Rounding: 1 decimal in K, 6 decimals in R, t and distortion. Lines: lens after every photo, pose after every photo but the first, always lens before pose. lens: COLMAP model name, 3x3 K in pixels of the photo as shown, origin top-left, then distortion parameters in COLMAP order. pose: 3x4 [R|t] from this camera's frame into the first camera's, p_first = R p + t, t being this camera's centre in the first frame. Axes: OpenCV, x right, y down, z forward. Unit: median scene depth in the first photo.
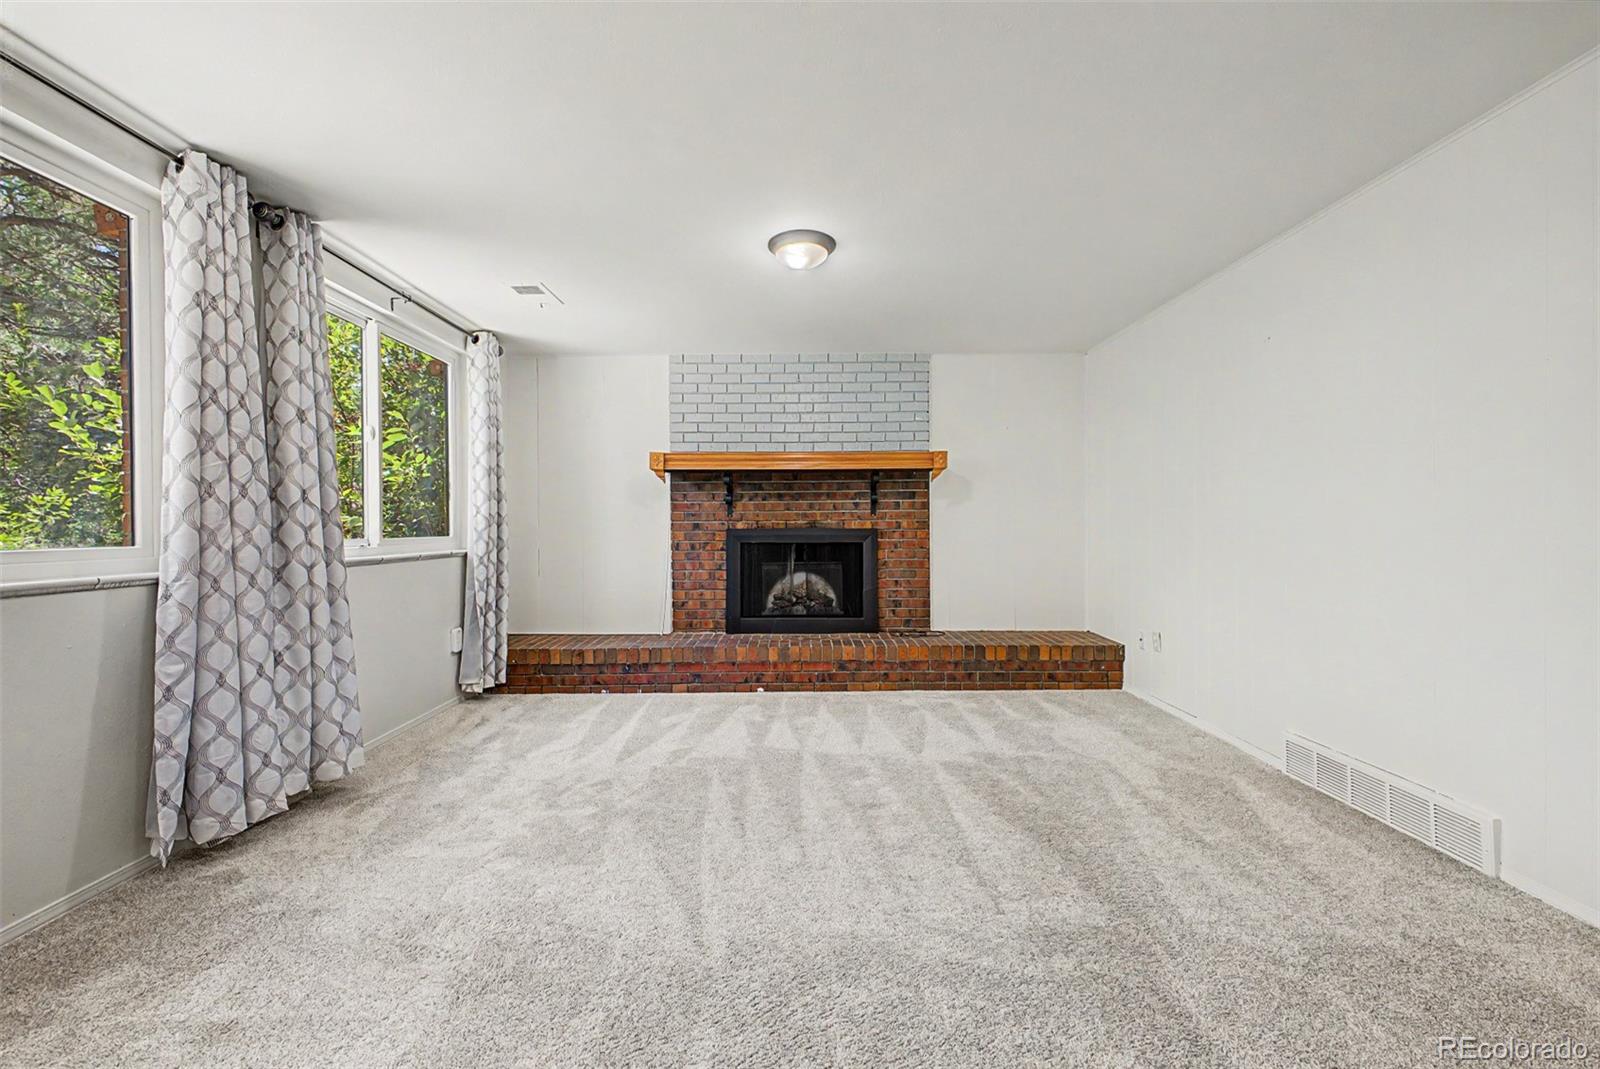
lens RADIAL K [[628.7, 0, 799.8], [0, 628.7, 530.3], [0, 0, 1]] dist [0.026528, -0.010939]
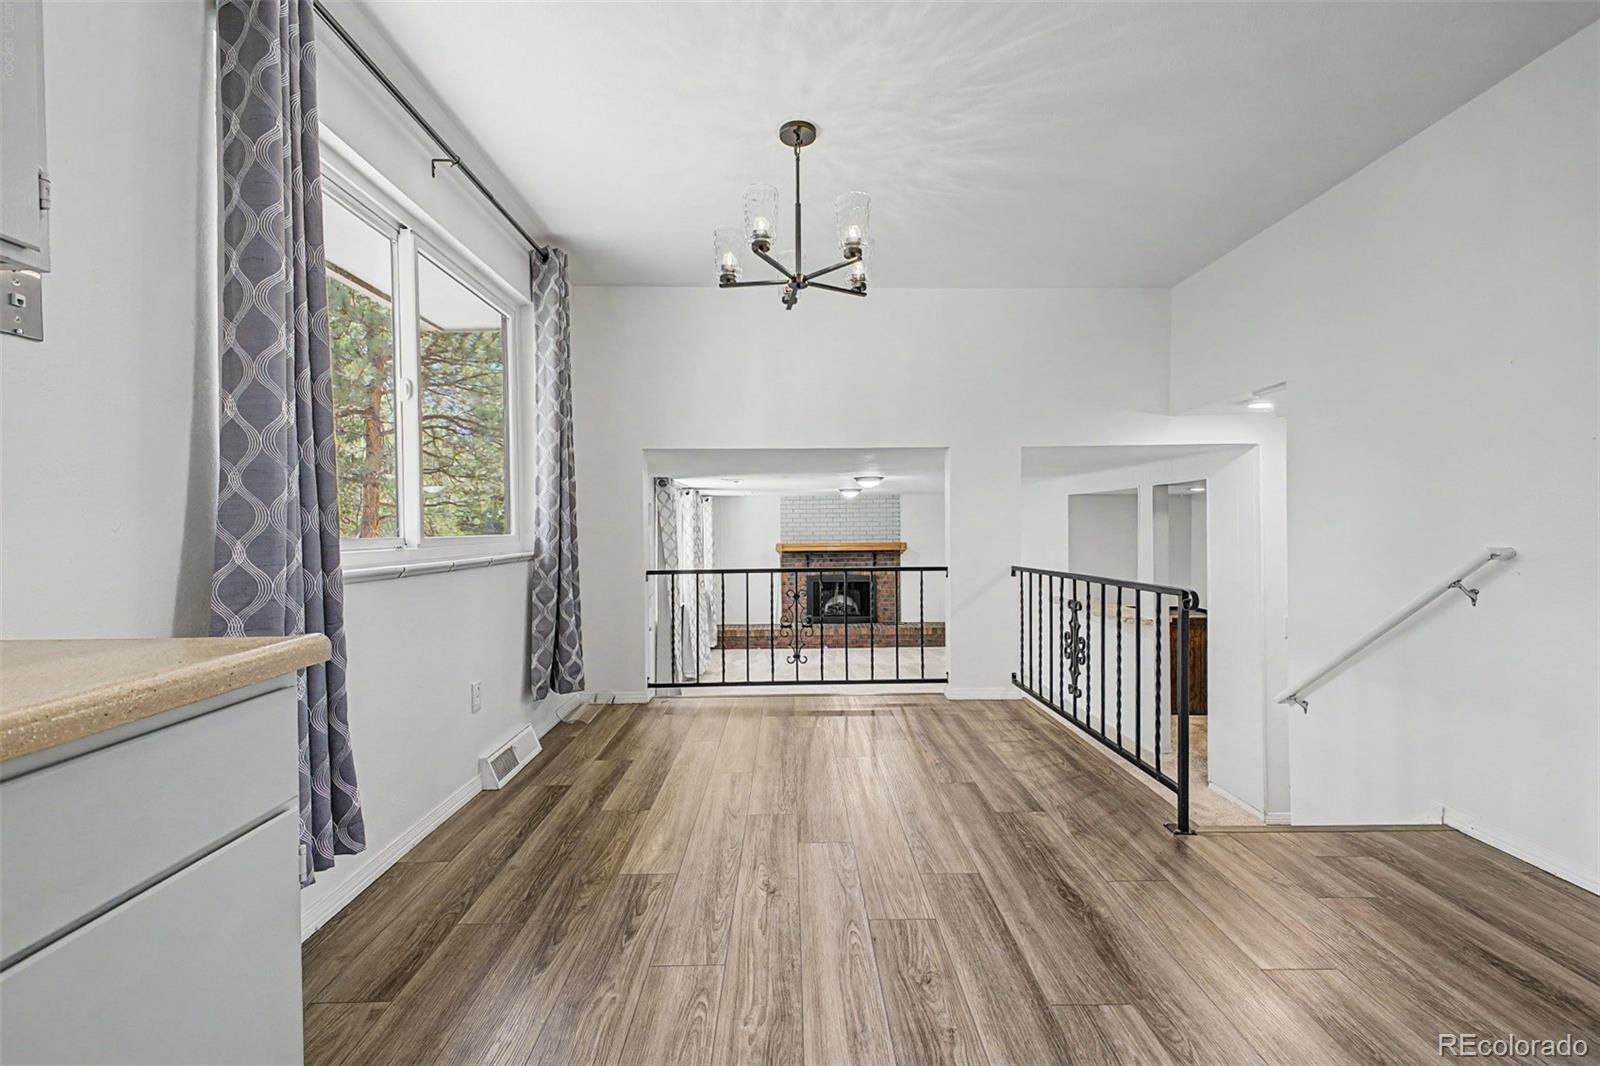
lens RADIAL K [[662.8, 0, 800.5], [0, 662.8, 534.6], [0, 0, 1]] dist [0.008327, -0.000603]
pose [[0.999935, -0.005407, 0.010062, -0.160430], [0.005340, 0.999963, 0.006764, -0.160210], [-0.010098, -0.006710, 0.999926, -1.282493]]
